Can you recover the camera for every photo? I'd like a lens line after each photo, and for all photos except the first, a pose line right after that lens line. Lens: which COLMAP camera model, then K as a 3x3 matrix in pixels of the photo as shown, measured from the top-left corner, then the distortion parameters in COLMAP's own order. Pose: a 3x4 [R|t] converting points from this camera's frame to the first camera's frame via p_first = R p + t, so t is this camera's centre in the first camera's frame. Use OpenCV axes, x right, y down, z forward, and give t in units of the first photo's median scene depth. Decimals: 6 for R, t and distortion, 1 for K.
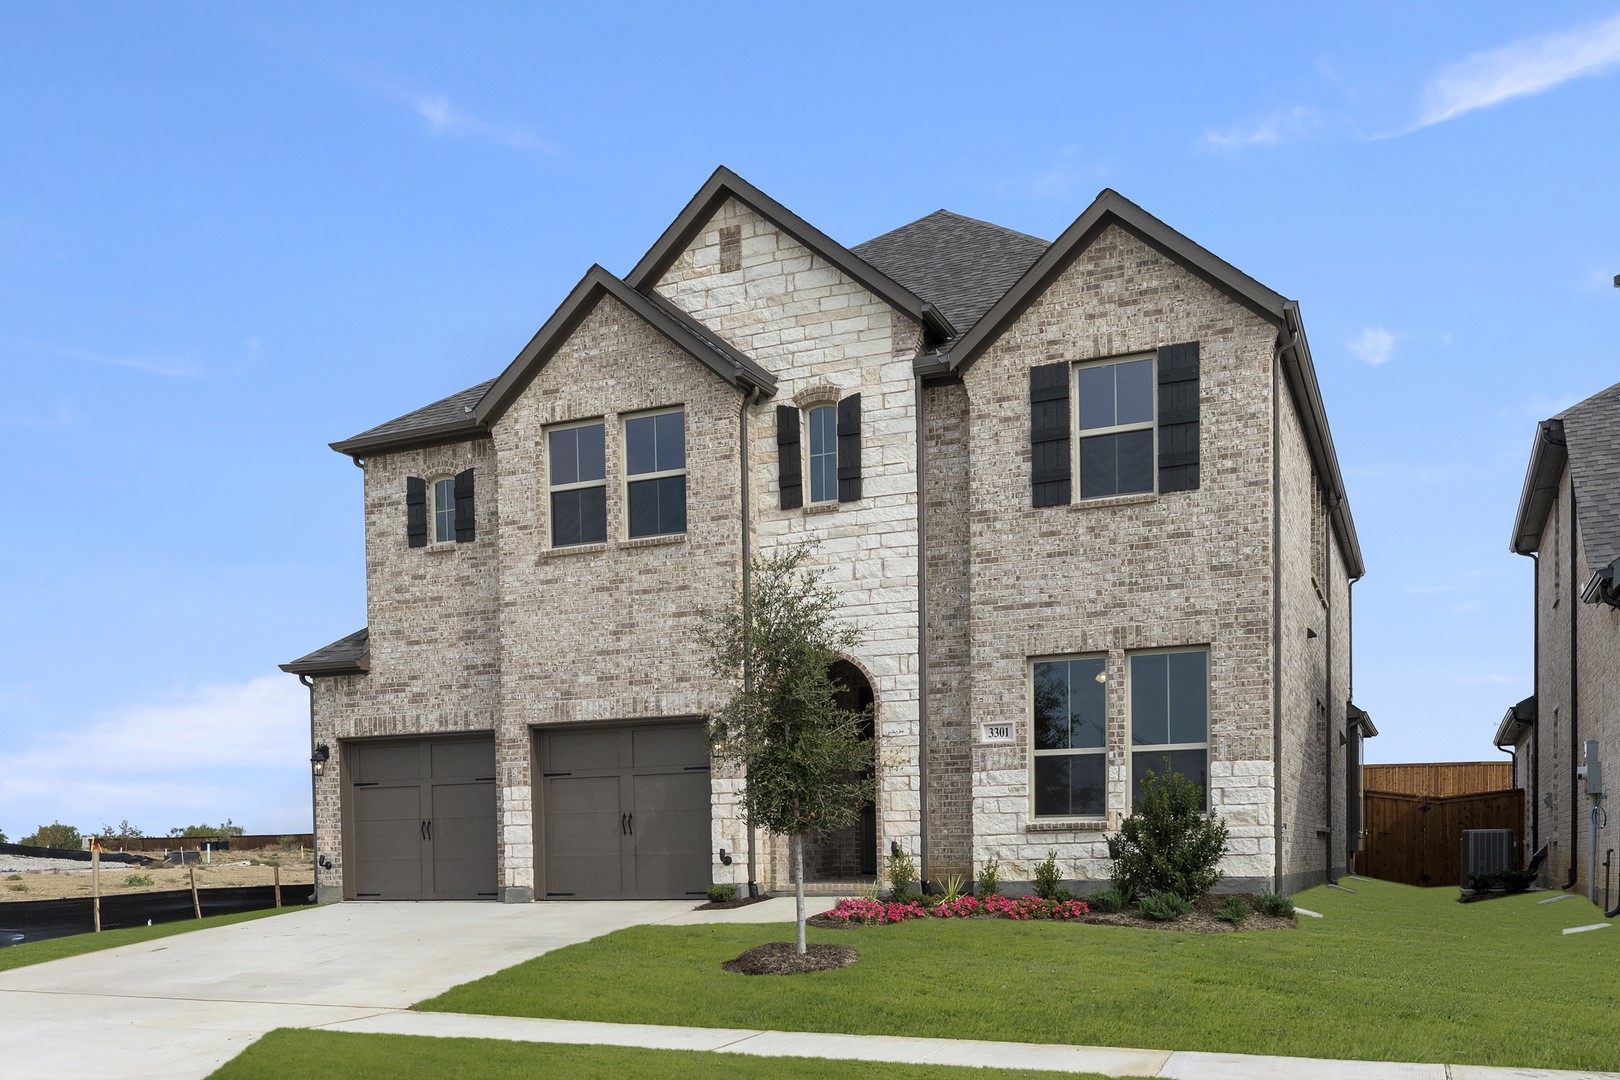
lens RADIAL K [[794.5, 0, 811.7], [0, 794.5, 552.7], [0, 0, 1]] dist [-0.002060, -0.000282]
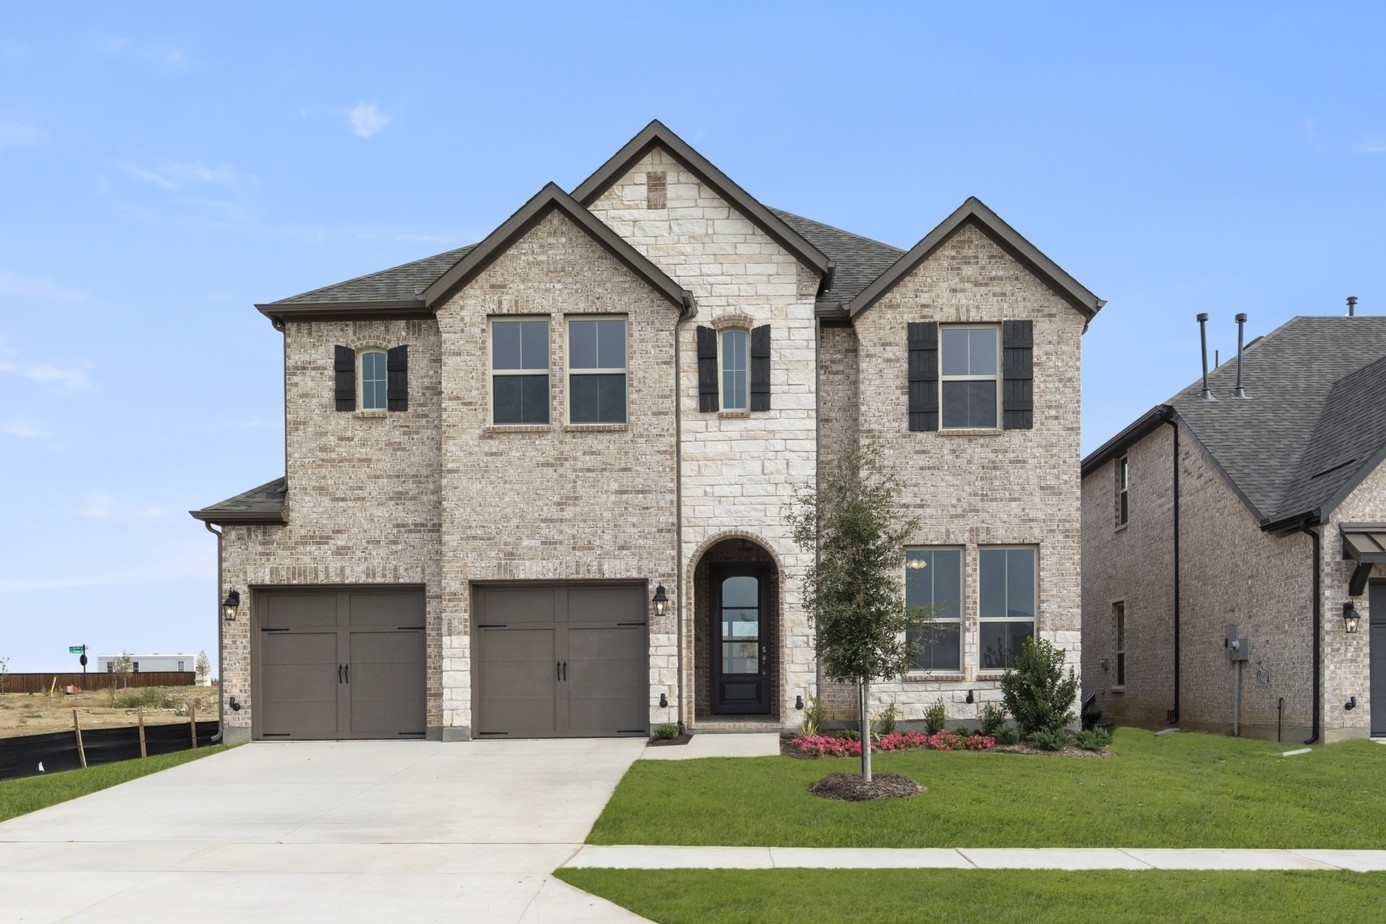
lens RADIAL K [[641.9, 0, 693.1], [0, 641.9, 450.7], [0, 0, 1]] dist [-0.001840, 0.000096]
pose [[0.971195, 0.090653, 0.220368, -0.269078], [-0.089075, 0.995878, -0.017109, 0.023134], [-0.221011, -0.003013, 0.975267, 0.054736]]
